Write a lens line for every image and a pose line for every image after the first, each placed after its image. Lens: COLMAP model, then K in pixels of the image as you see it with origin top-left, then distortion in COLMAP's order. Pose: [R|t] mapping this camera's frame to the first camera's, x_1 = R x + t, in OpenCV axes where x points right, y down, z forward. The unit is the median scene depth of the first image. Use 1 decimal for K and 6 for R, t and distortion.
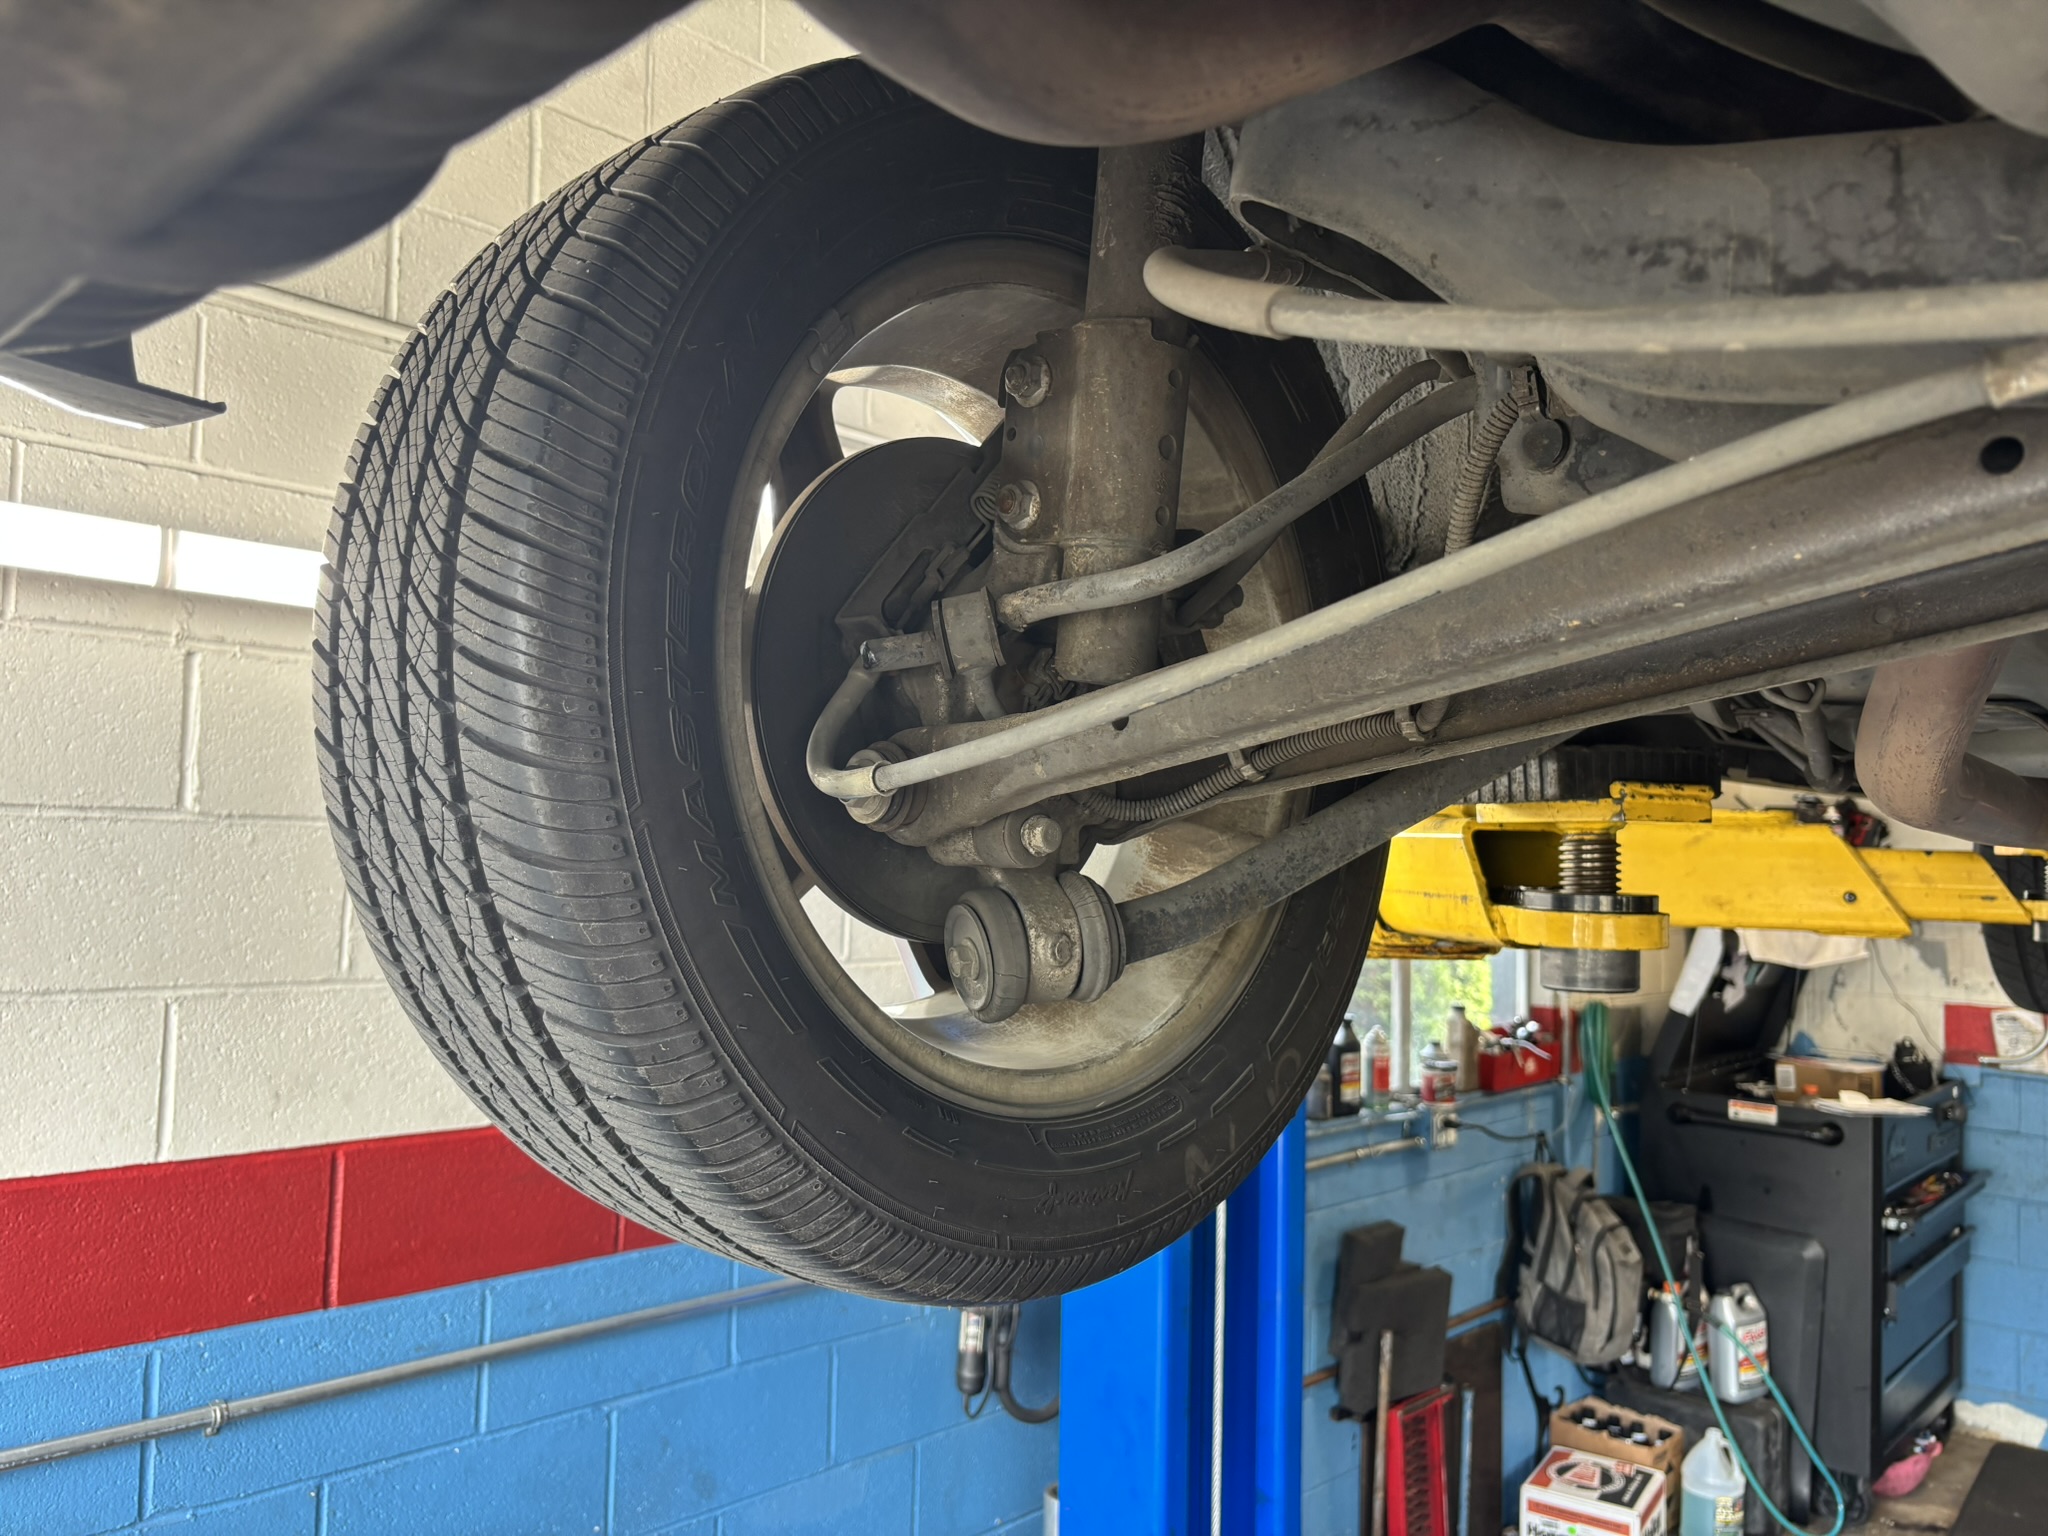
lens RADIAL K [[1563.9, 0, 1013.6], [0, 1563.9, 773.7], [0, 0, 1]] dist [0.030929, -0.033164]
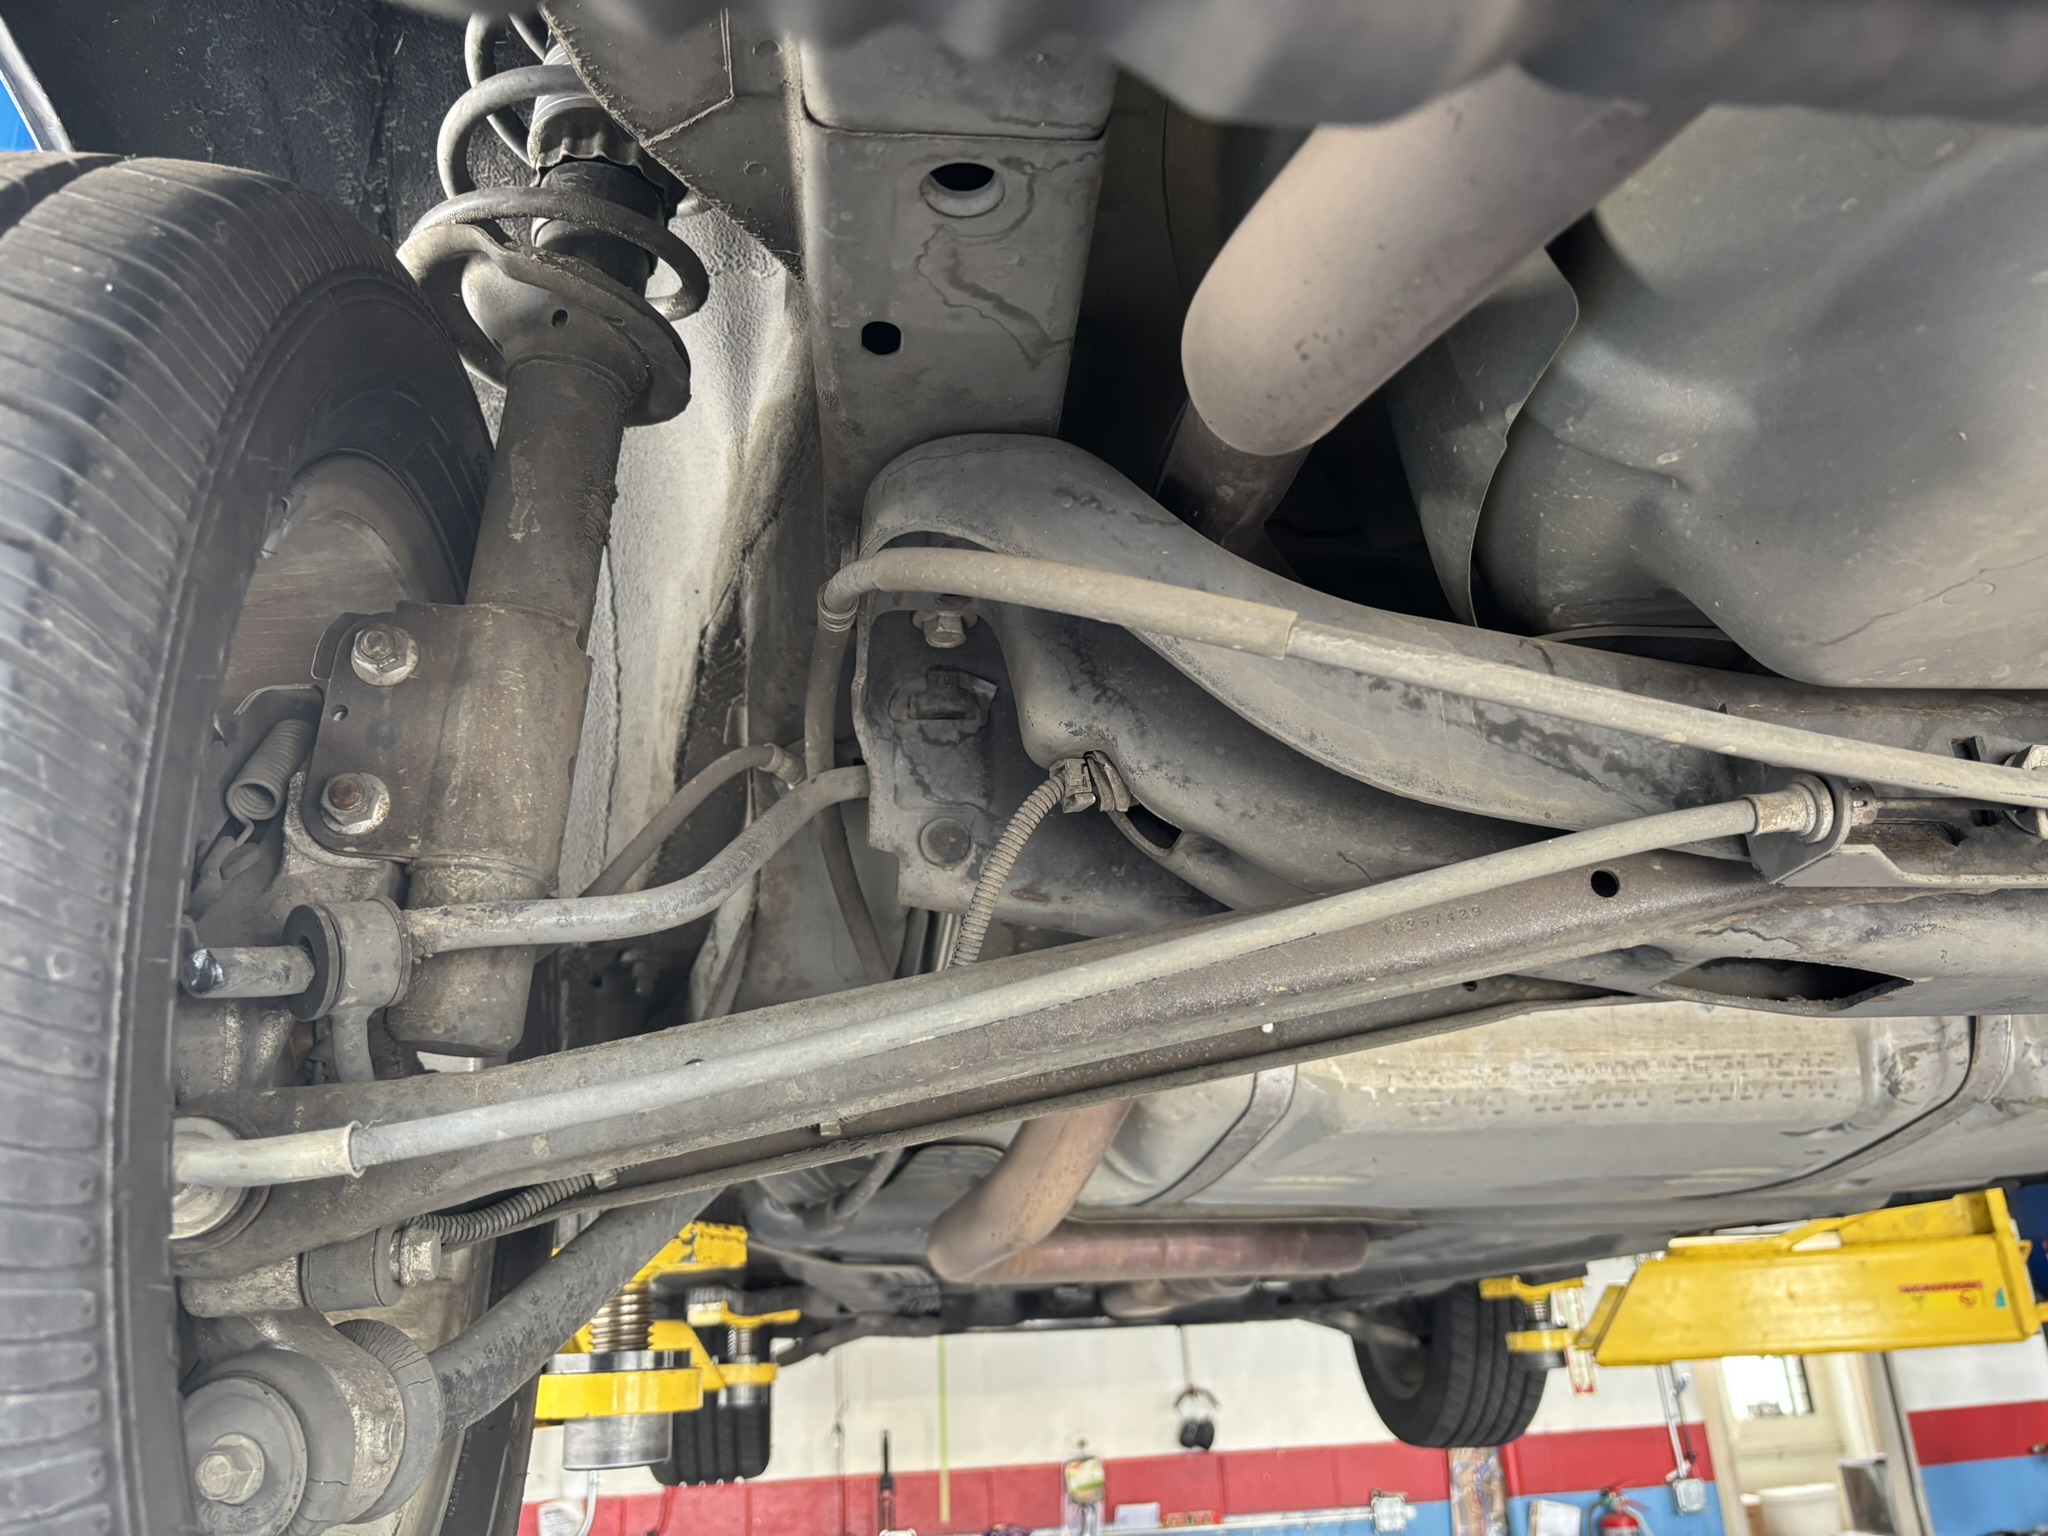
lens RADIAL K [[1563.9, 0, 1022.3], [0, 1563.9, 754.8], [0, 0, 1]] dist [0.030929, -0.033164]
pose [[0.624955, 0.221989, 0.748433, -0.069457], [0.027692, 0.951810, -0.305435, 0.008625], [-0.780170, 0.211608, 0.588691, 0.056997]]
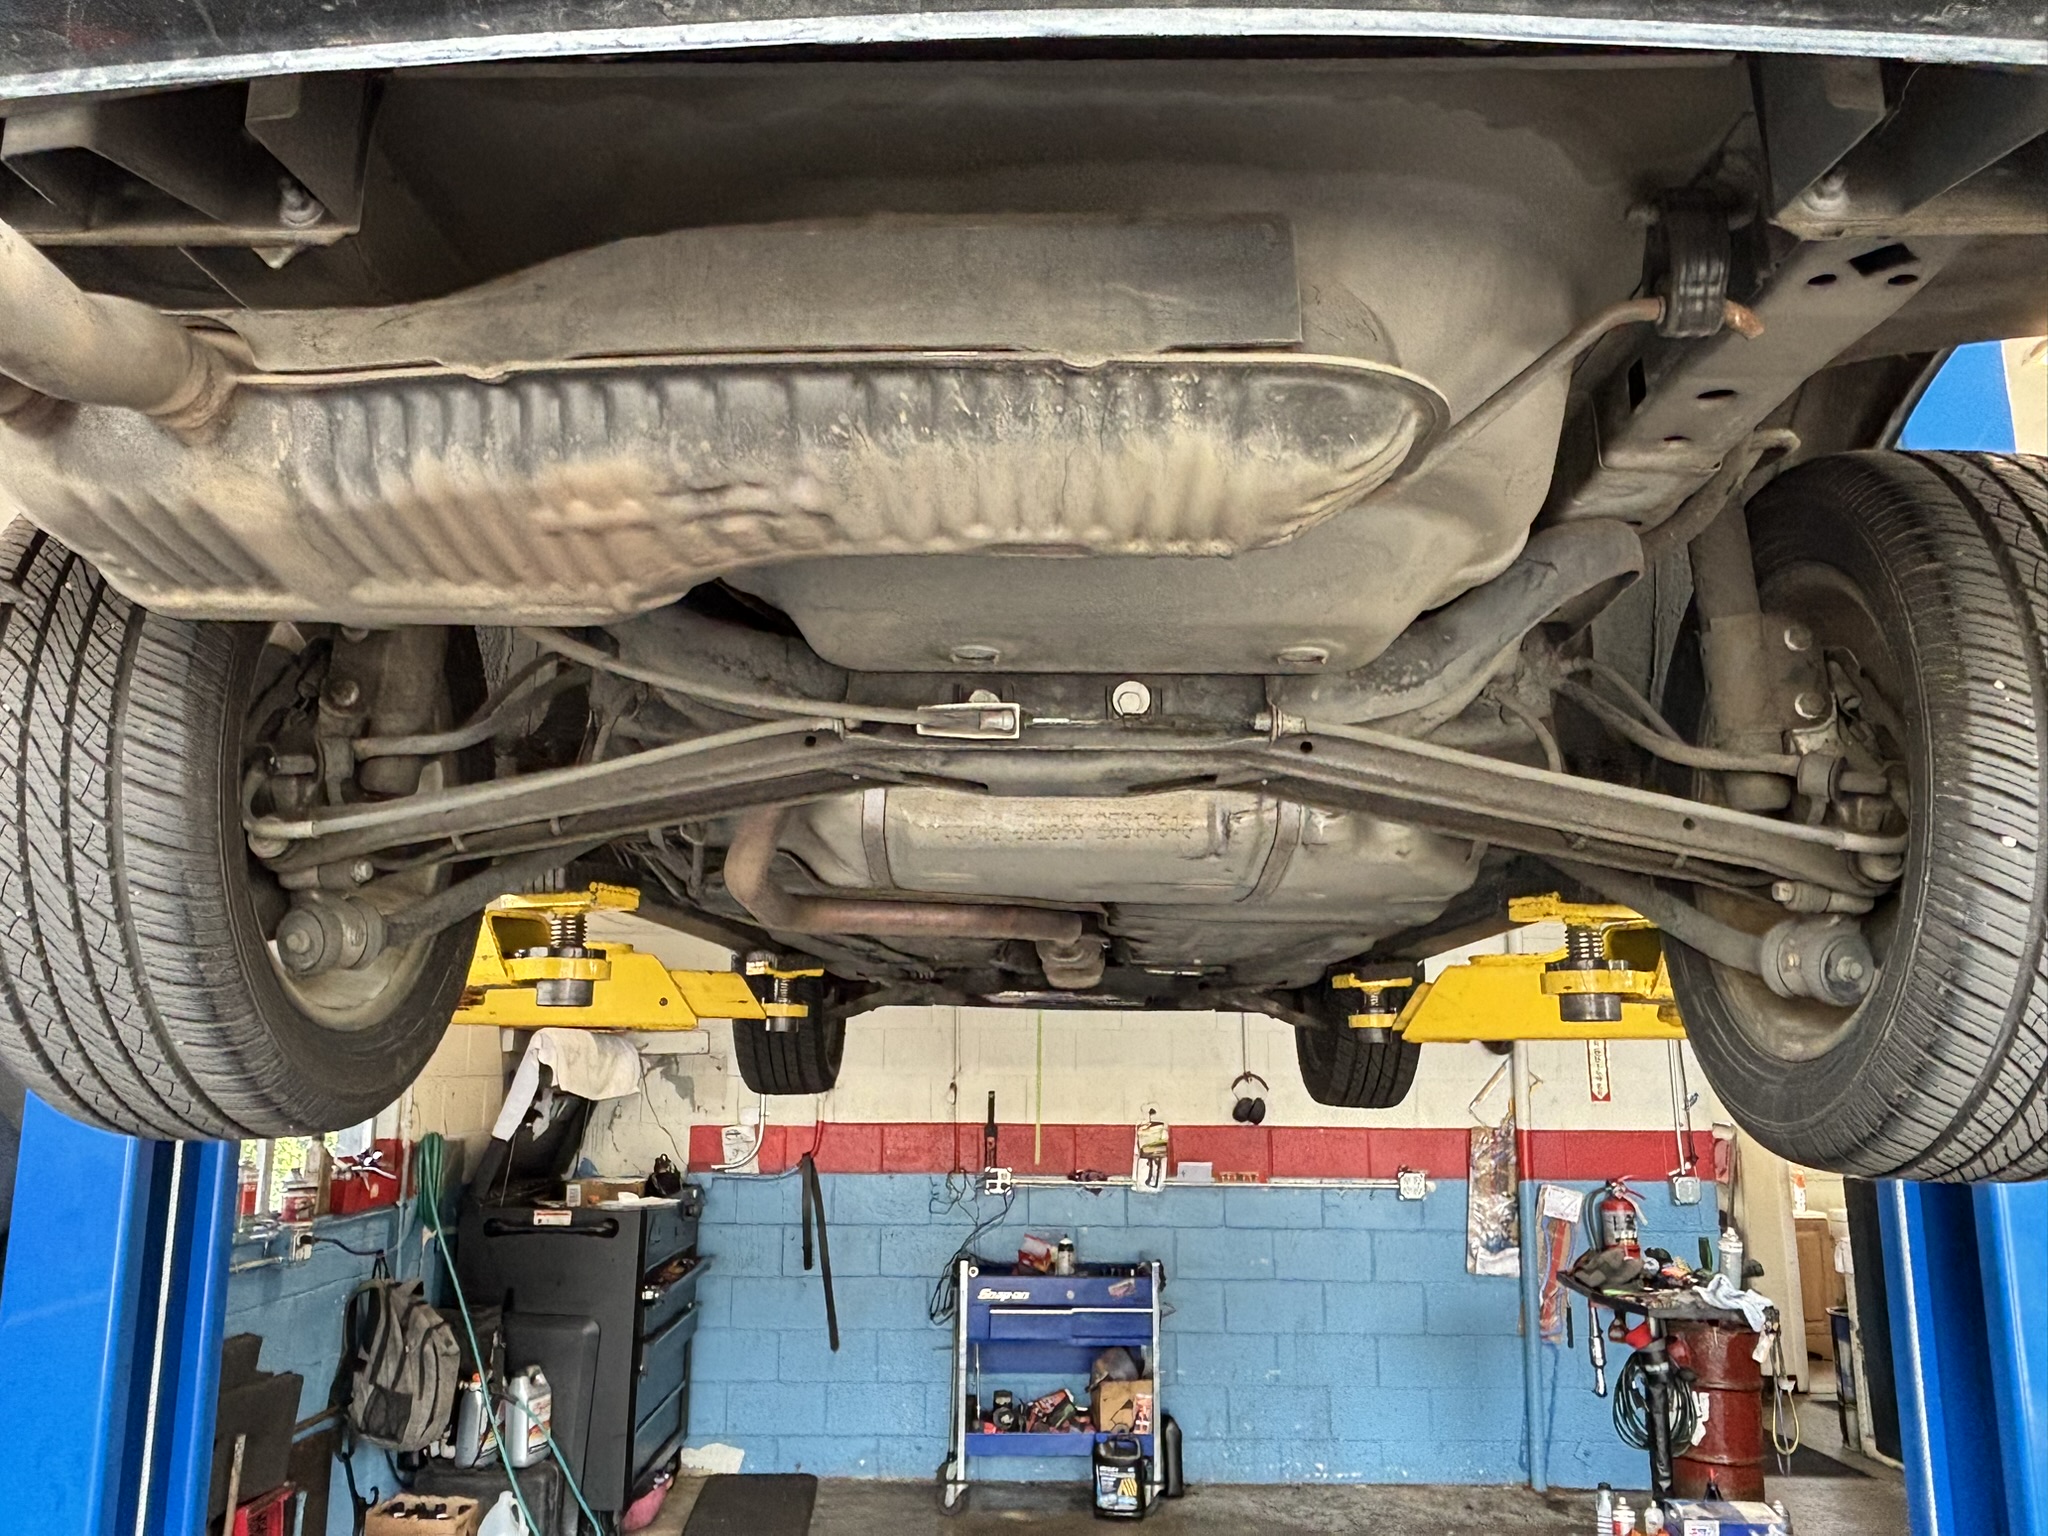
lens RADIAL K [[1534.4, 0, 1004.9], [0, 1534.4, 754.3], [0, 0, 1]] dist [0.059463, -0.094596]
pose [[0.737338, 0.113492, 0.665922, -0.118456], [-0.021173, 0.989184, -0.145142, 0.027607], [-0.675192, 0.092920, 0.731766, -0.159226]]
